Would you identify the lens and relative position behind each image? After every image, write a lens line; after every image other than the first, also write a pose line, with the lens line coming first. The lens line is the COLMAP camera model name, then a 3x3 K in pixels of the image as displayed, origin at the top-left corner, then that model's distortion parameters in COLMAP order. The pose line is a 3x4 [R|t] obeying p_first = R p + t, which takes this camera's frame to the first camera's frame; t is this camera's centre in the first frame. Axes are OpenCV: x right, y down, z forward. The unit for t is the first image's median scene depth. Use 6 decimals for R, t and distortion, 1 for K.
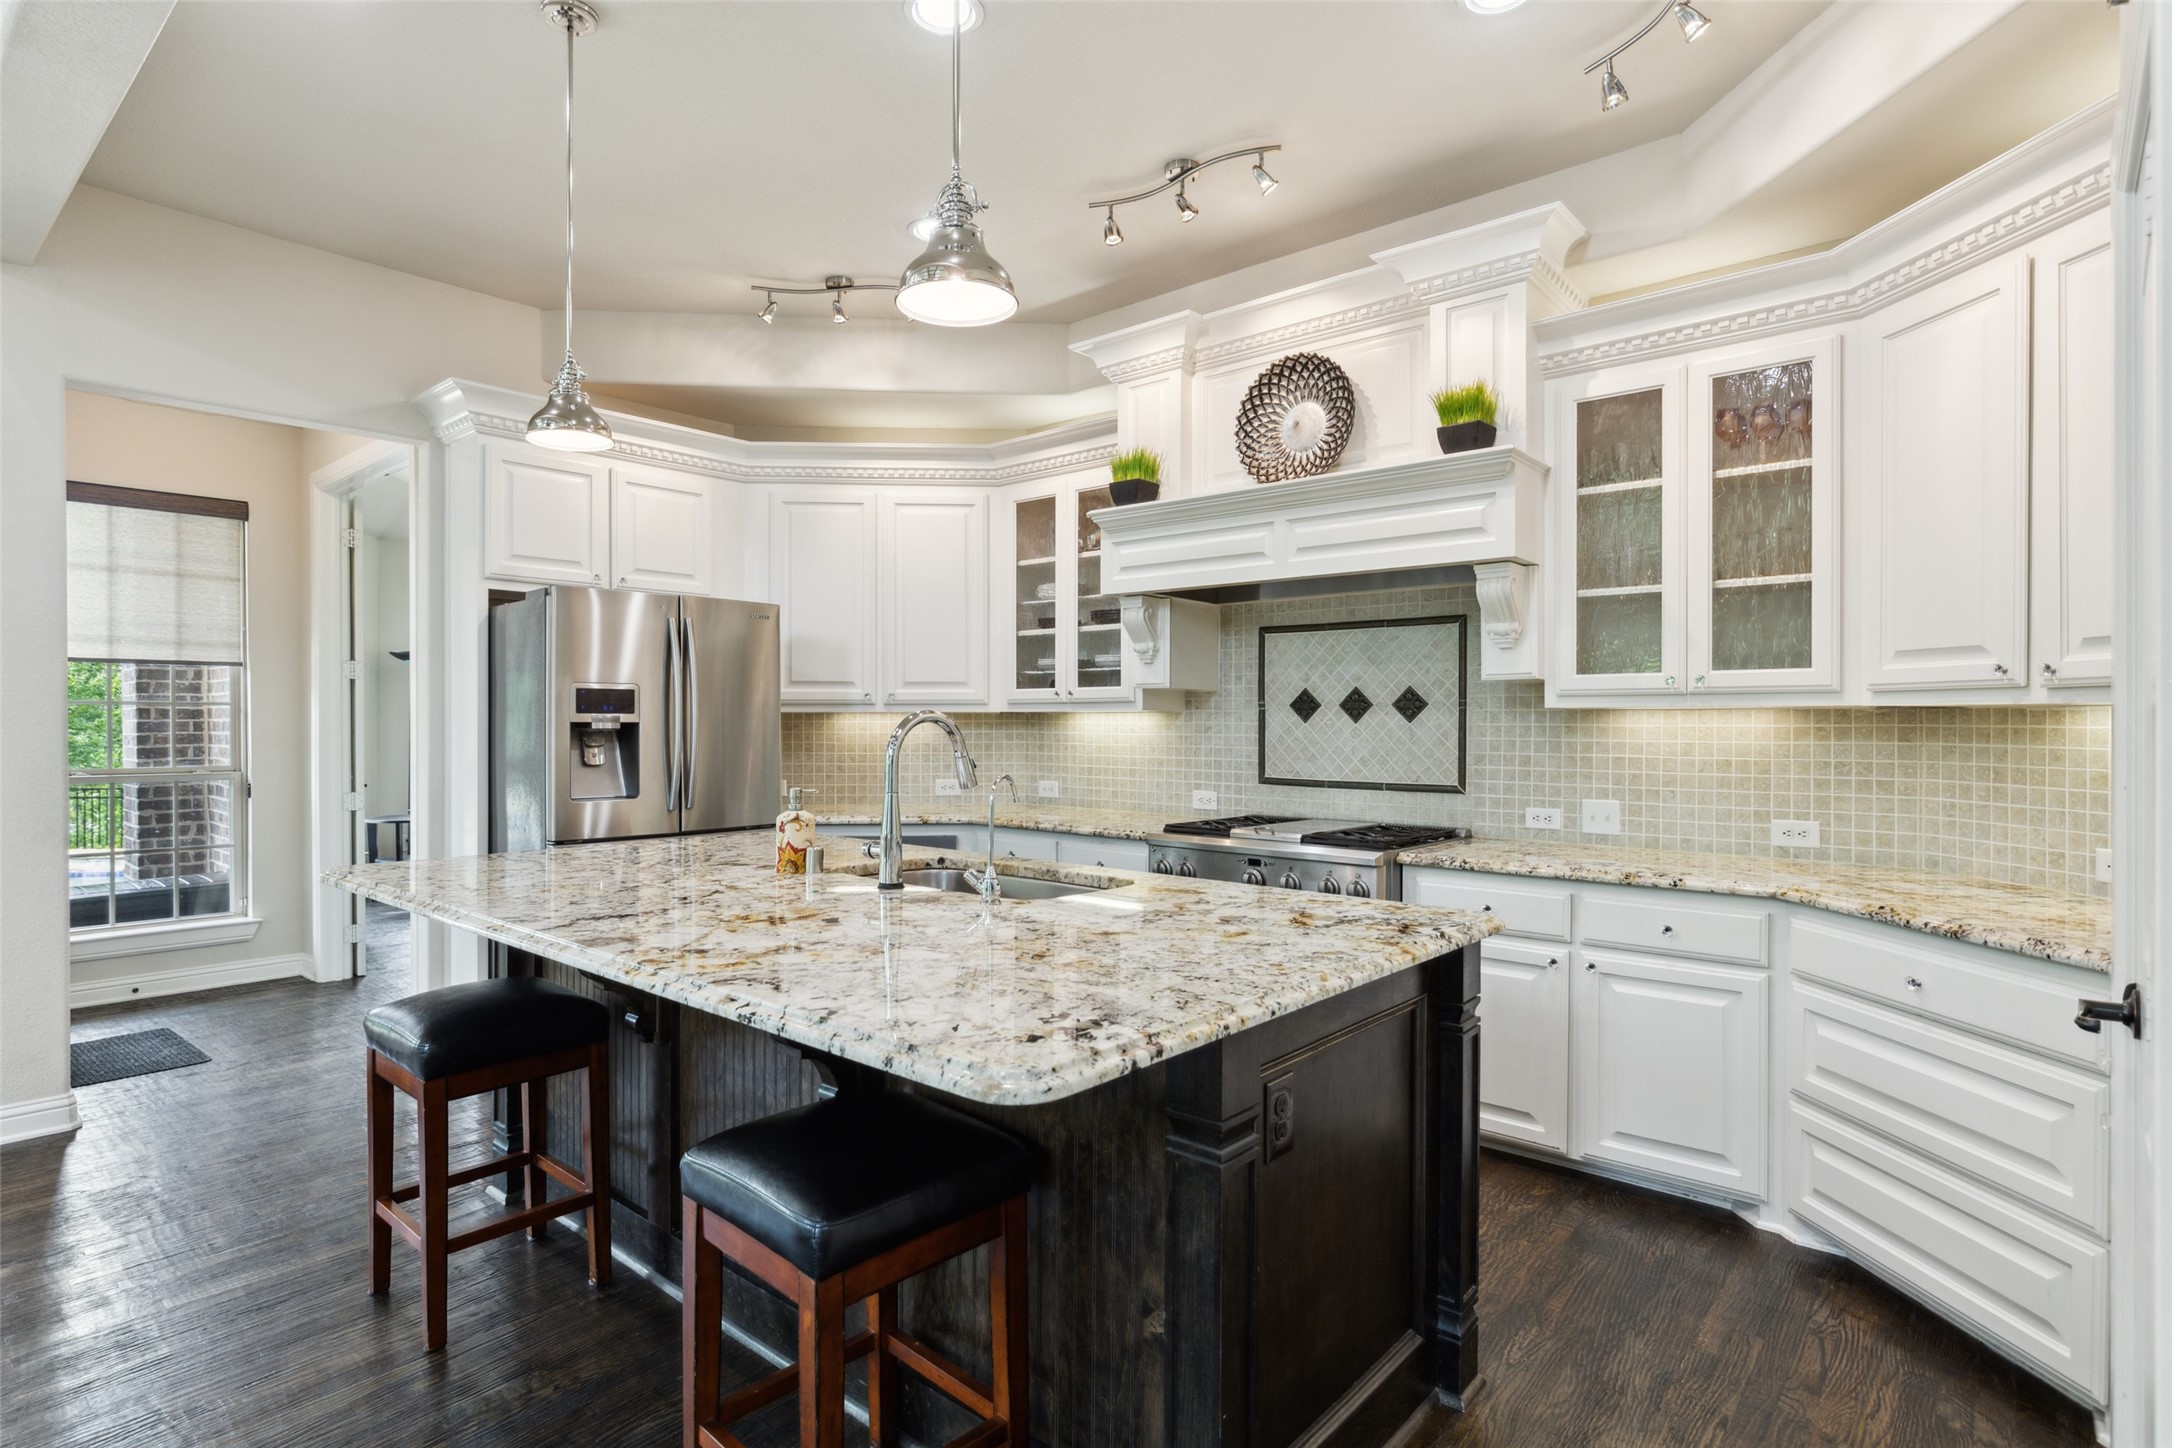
lens RADIAL K [[1139.1, 0, 1071.8], [0, 1139.1, 728.2], [0, 0, 1]] dist [0.008656, -0.000197]
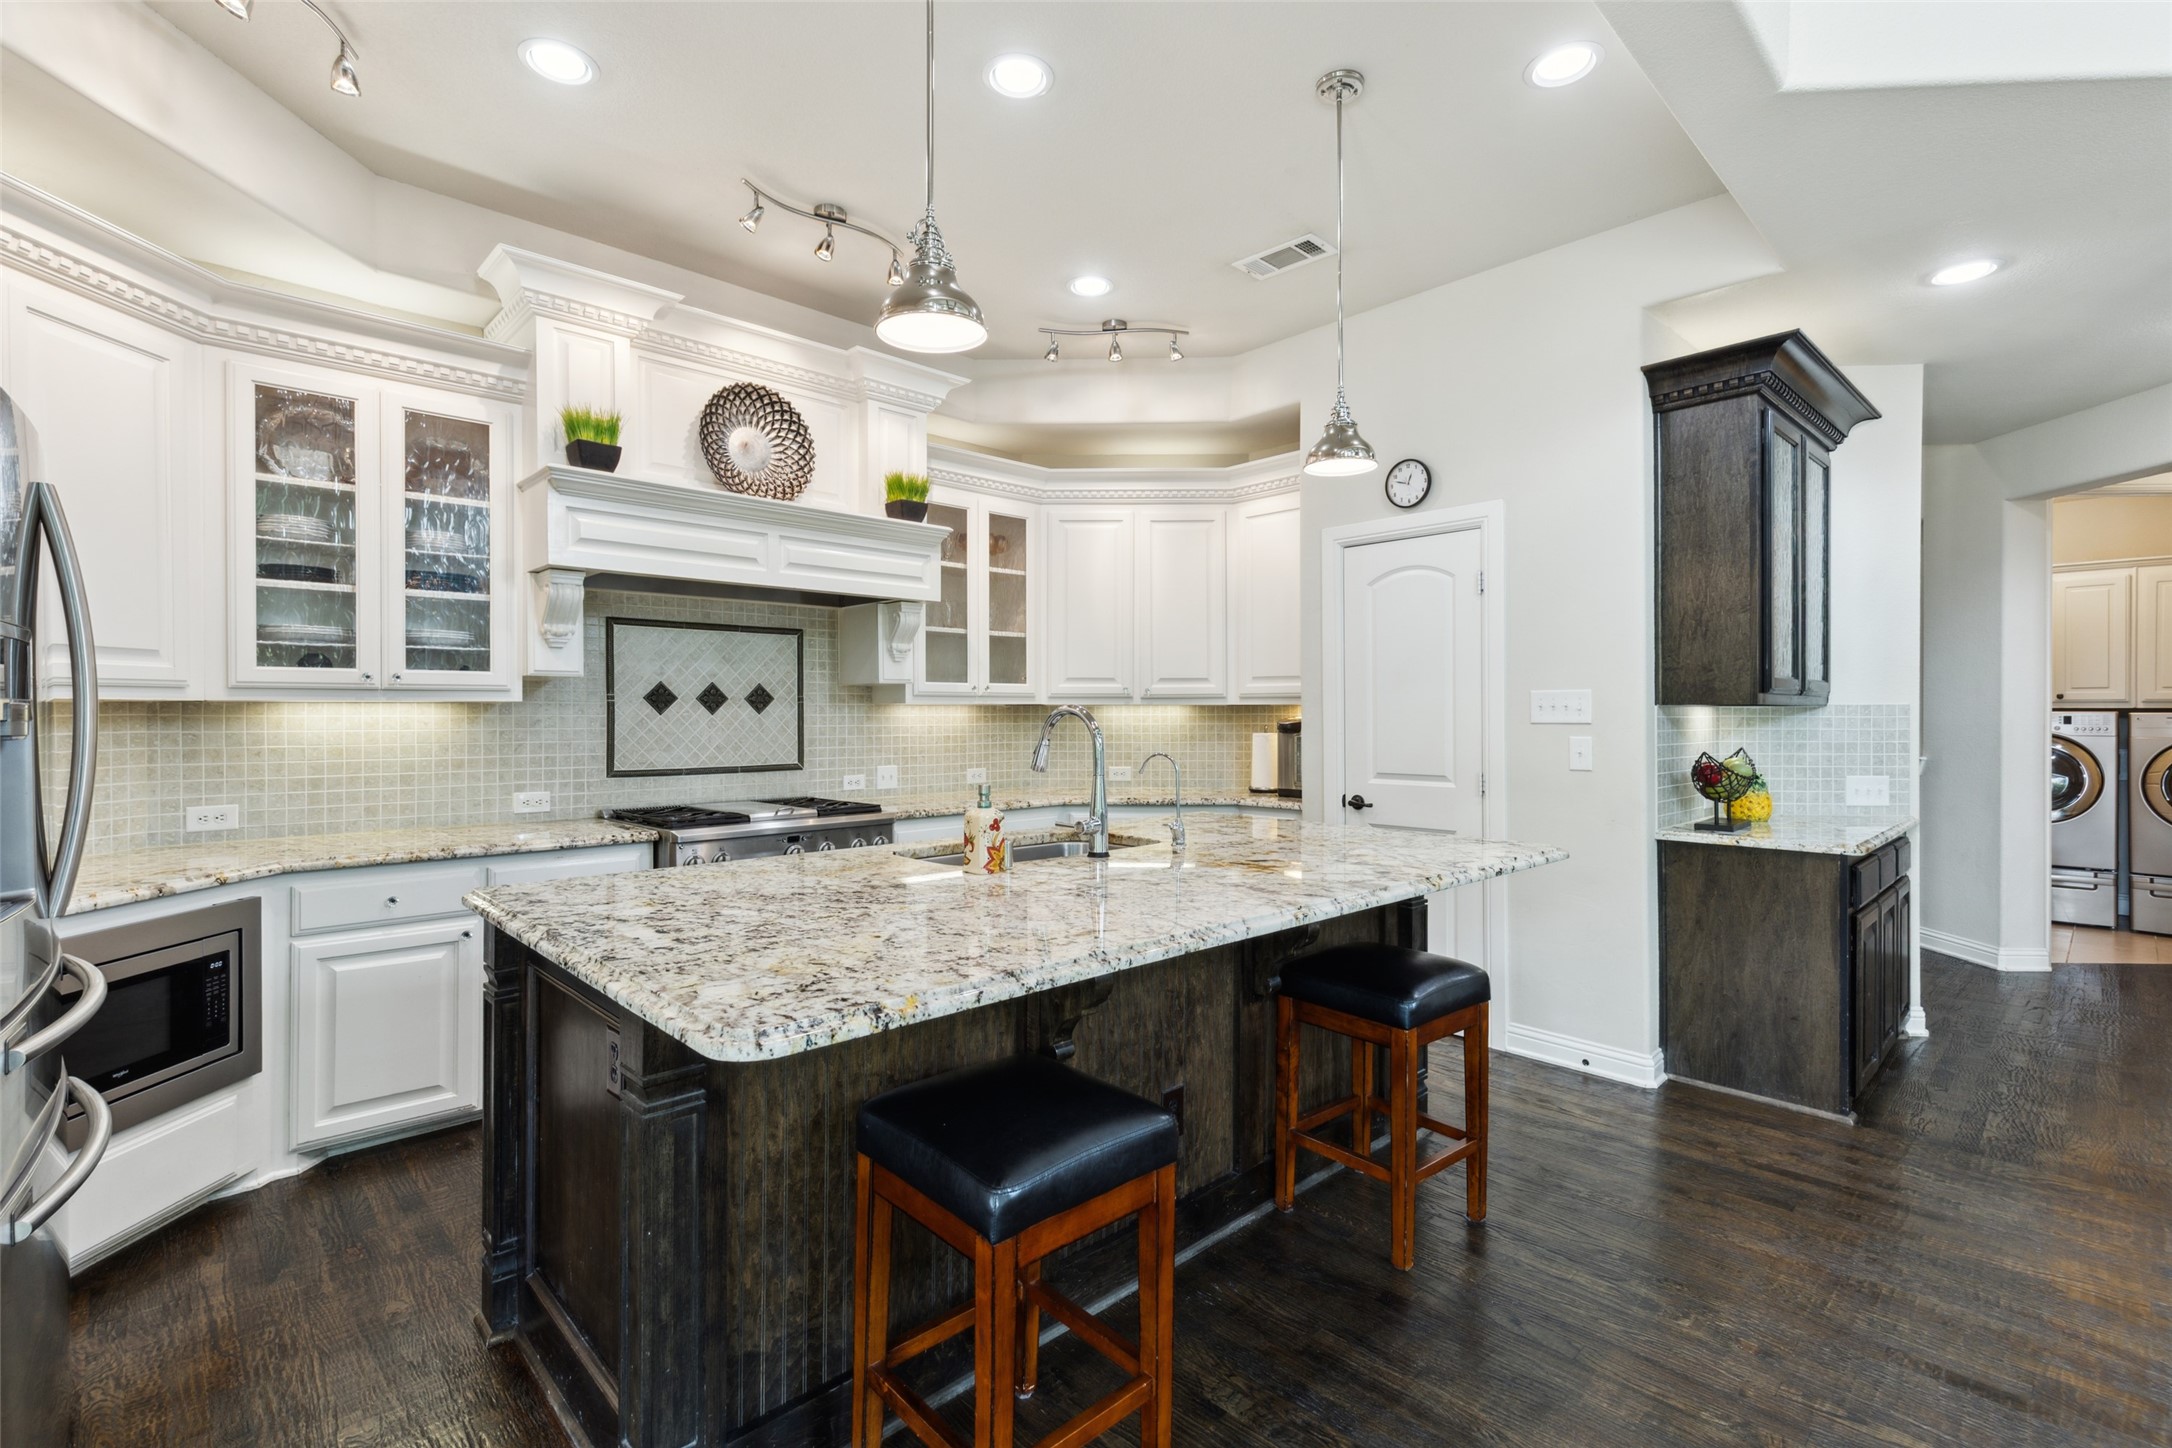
lens RADIAL K [[962.6, 0, 1028.9], [0, 962.6, 719.8], [0, 0, 1]] dist [-0.004903, -0.001359]
pose [[0.112115, -0.009047, 0.993654, -0.672997], [0.008273, 0.999932, 0.008171, -0.004905], [-0.993661, 0.007304, 0.112182, 0.597960]]
